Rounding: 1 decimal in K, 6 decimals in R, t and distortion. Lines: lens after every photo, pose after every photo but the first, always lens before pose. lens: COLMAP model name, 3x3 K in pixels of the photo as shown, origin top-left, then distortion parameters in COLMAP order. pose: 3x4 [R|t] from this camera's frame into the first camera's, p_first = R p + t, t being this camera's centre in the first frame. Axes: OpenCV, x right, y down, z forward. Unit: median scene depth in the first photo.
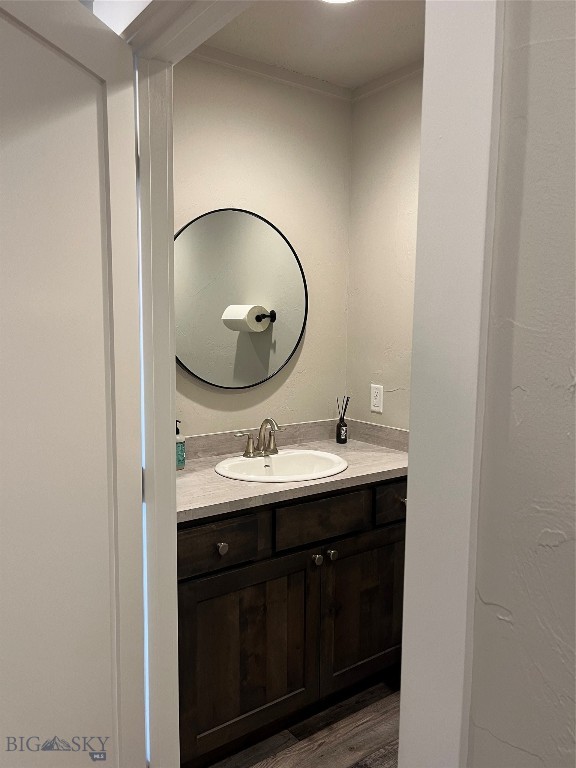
lens RADIAL K [[582.1, 0, 288.0], [0, 582.1, 384.0], [0, 0, 1]] dist [0.066103, -0.086438]
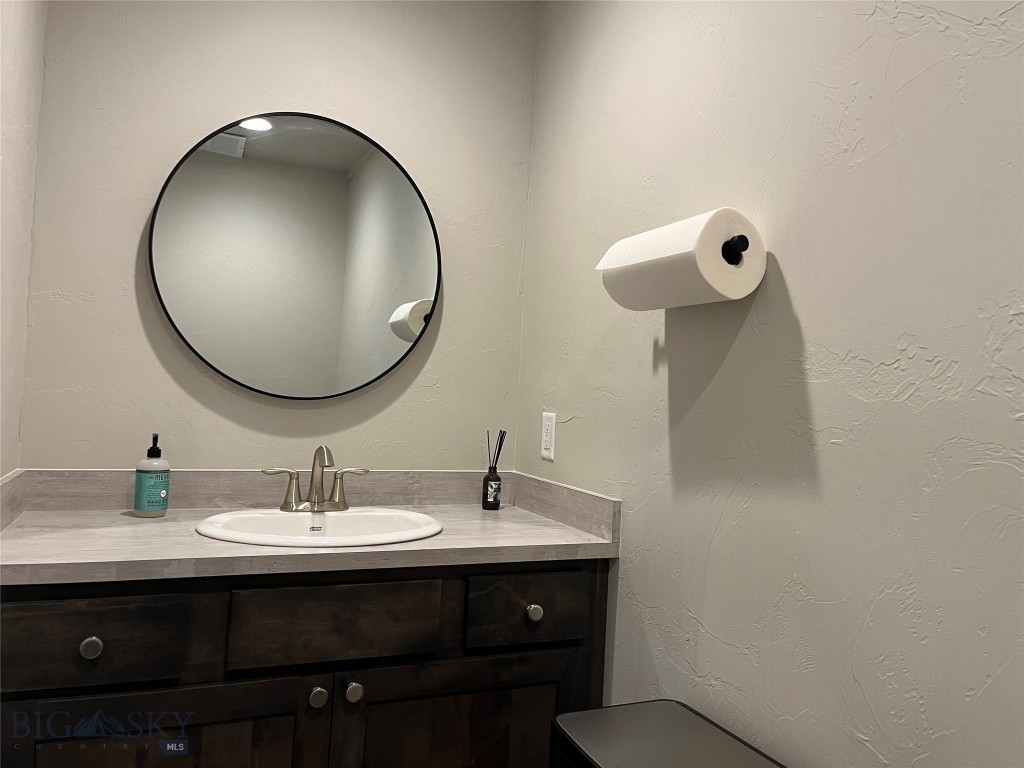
lens RADIAL K [[776.1, 0, 512.0], [0, 776.1, 384.0], [0, 0, 1]] dist [0.066103, -0.086438]
pose [[0.976723, 0.038398, -0.211039, 0.335792], [-0.063742, 0.991361, -0.114632, 0.078164], [0.204815, 0.125416, 0.970733, 0.272837]]
